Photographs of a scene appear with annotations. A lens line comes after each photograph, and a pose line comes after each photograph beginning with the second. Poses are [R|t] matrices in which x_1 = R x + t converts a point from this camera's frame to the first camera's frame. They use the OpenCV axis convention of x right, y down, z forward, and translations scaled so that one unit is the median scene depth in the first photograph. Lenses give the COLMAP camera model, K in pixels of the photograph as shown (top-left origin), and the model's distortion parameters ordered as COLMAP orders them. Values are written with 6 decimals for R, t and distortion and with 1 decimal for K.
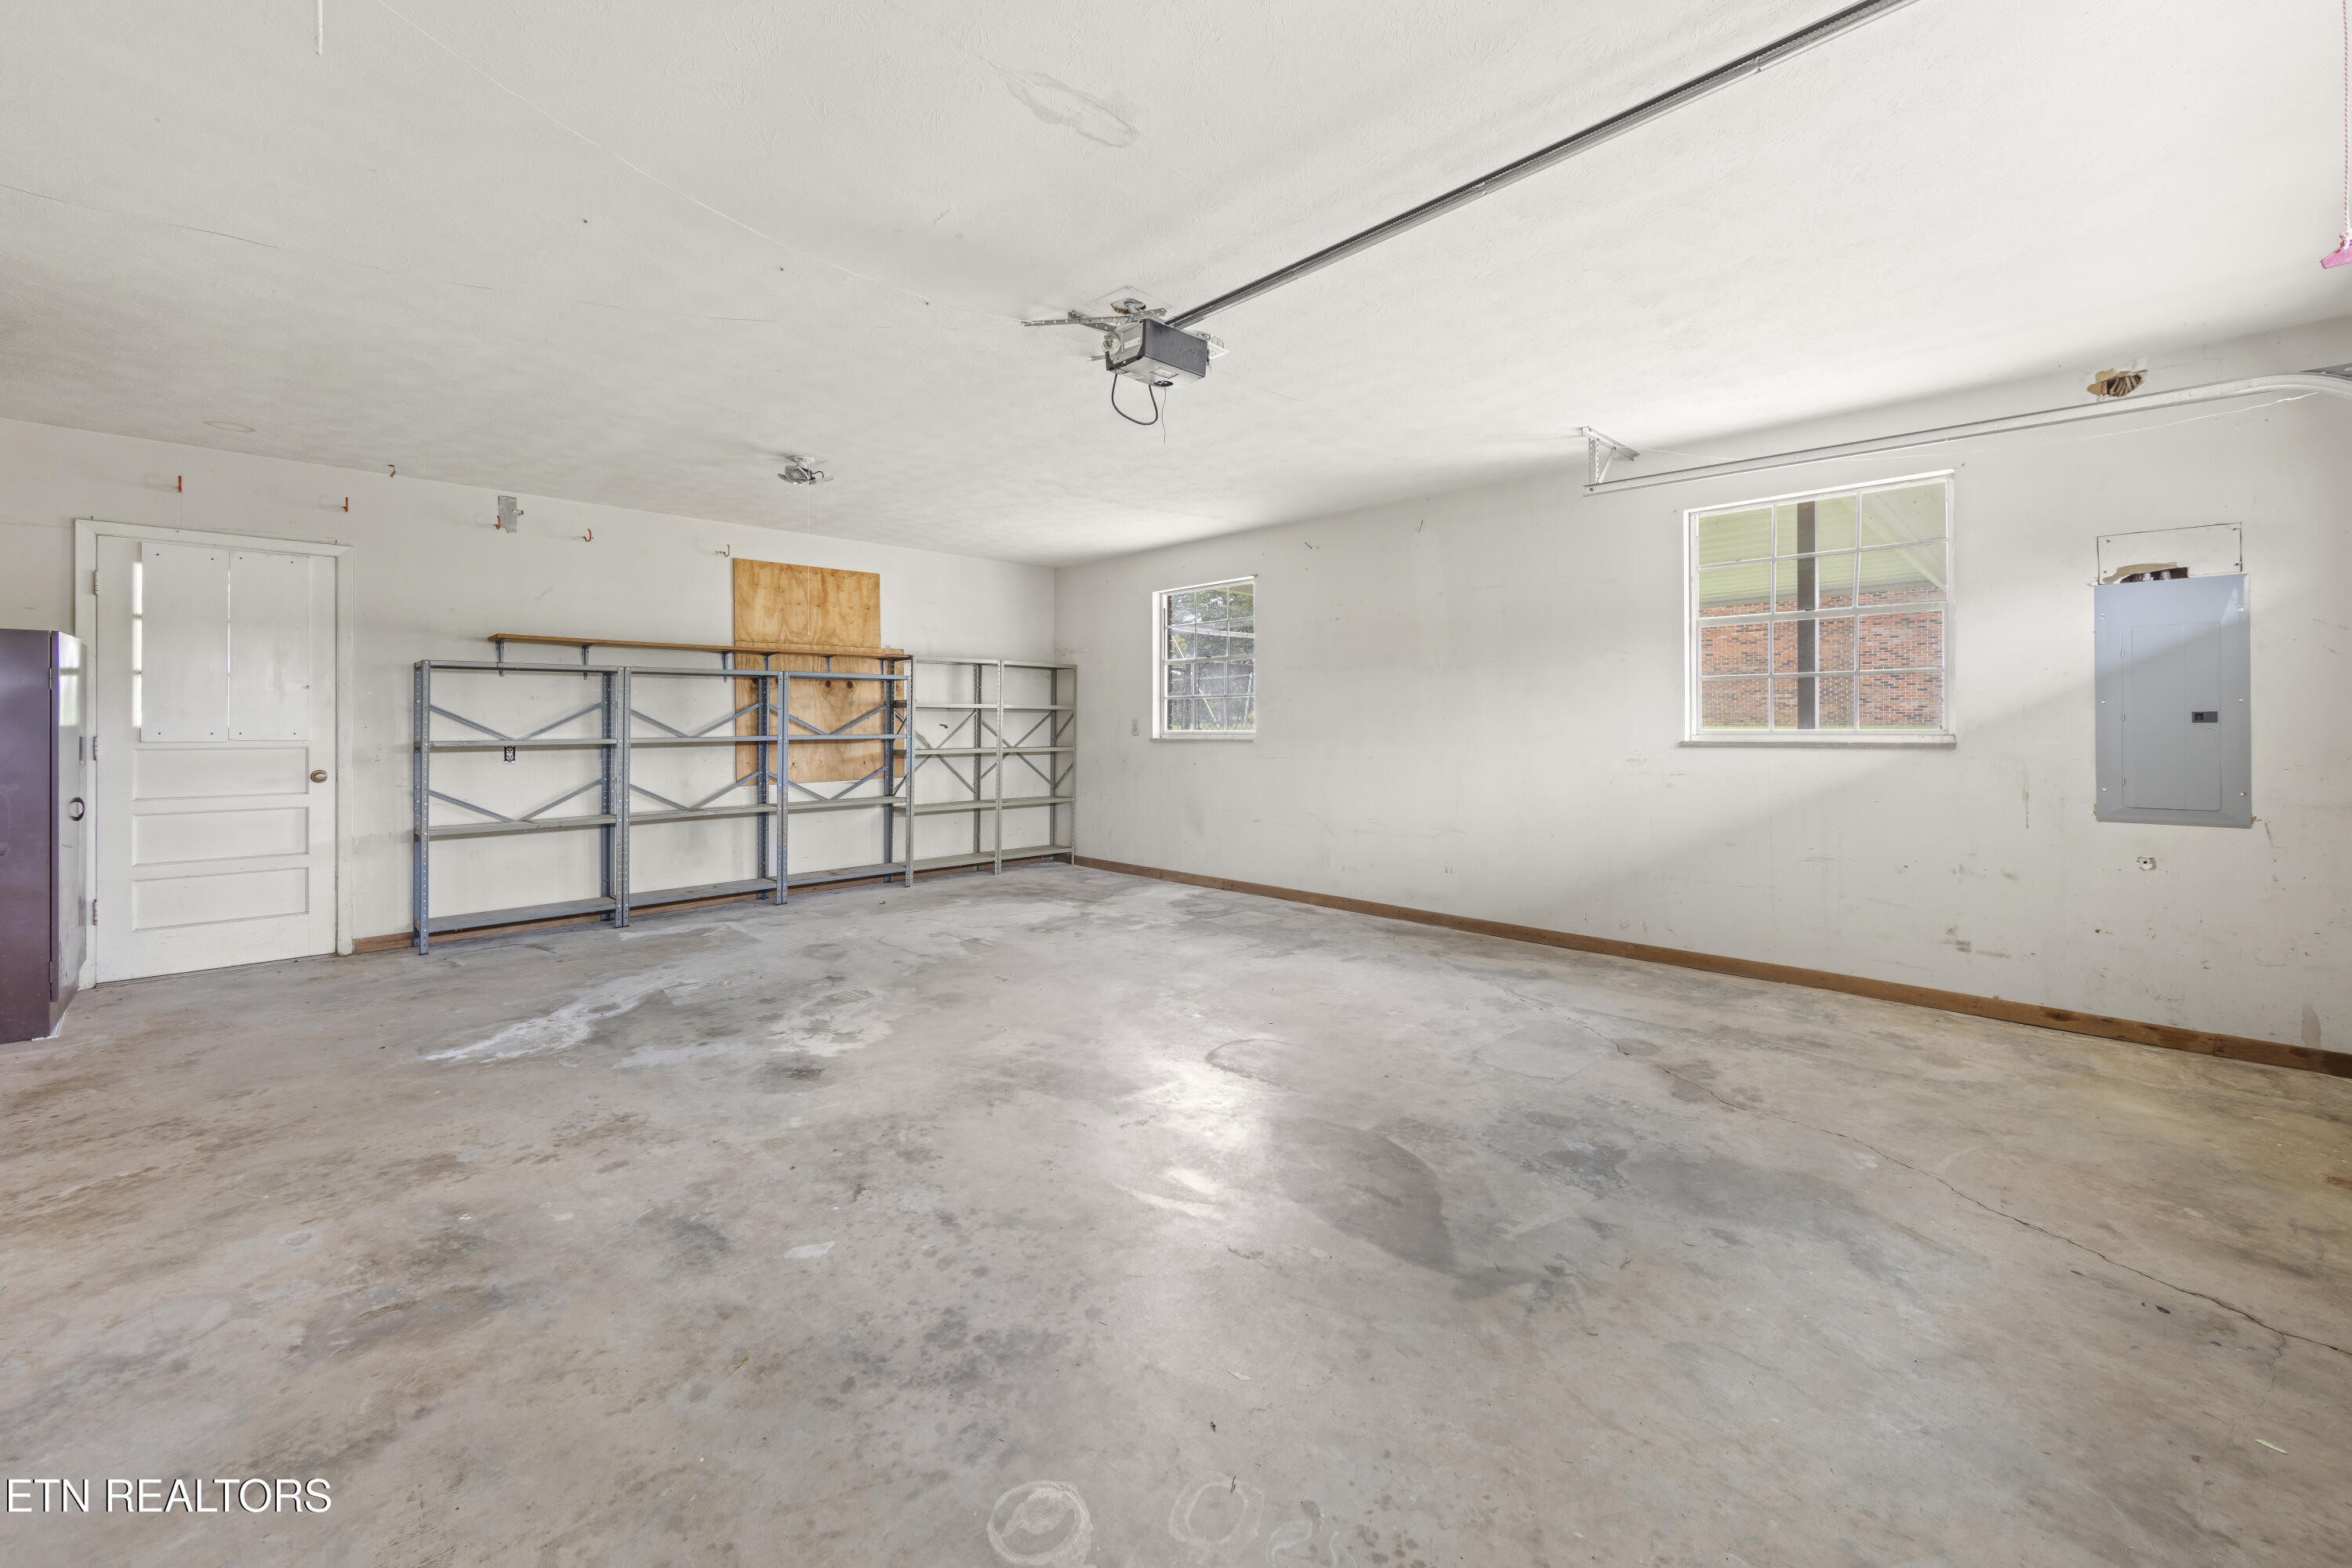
lens RADIAL K [[904.1, 0, 1162.0], [0, 904.1, 729.9], [0, 0, 1]] dist [-0.007334, -0.000220]
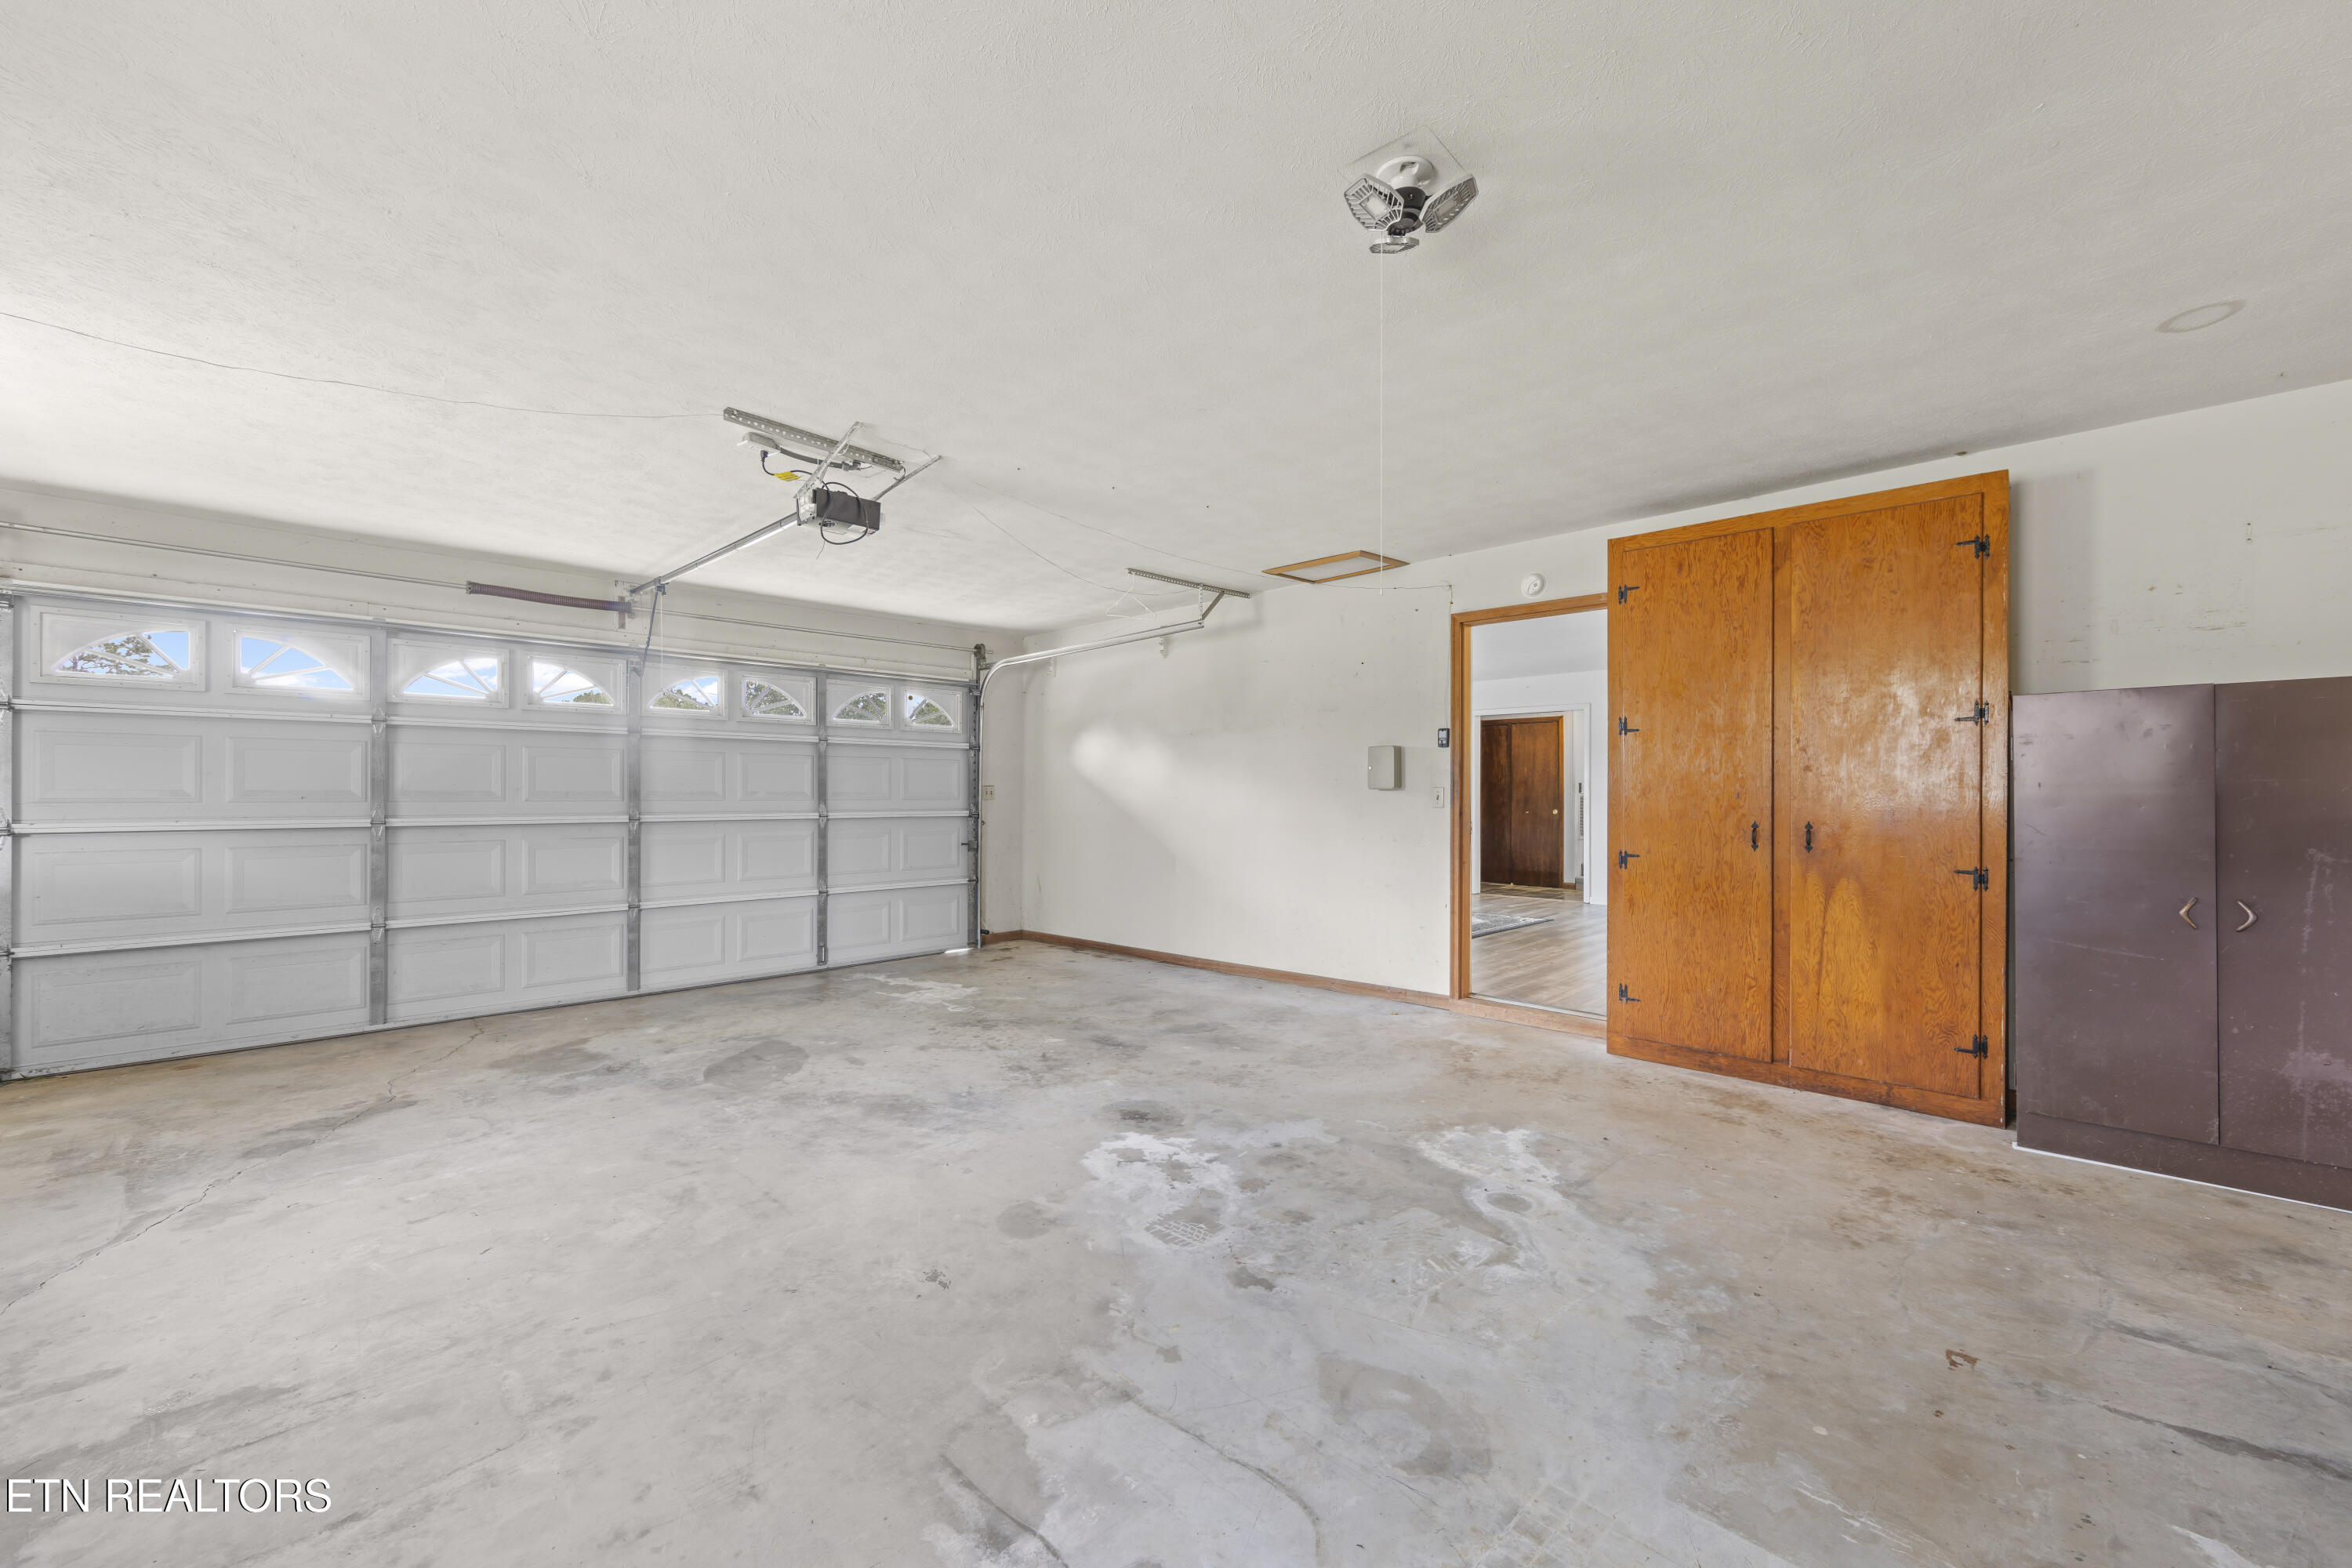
lens RADIAL K [[904.1, 0, 1177.7], [0, 904.1, 788.1], [0, 0, 1]] dist [-0.007334, -0.000220]
pose [[-0.999780, 0.002405, -0.020824, -0.500549], [0.002520, 0.999982, -0.005511, -0.019578], [0.020810, -0.005562, -0.999768, 2.489250]]
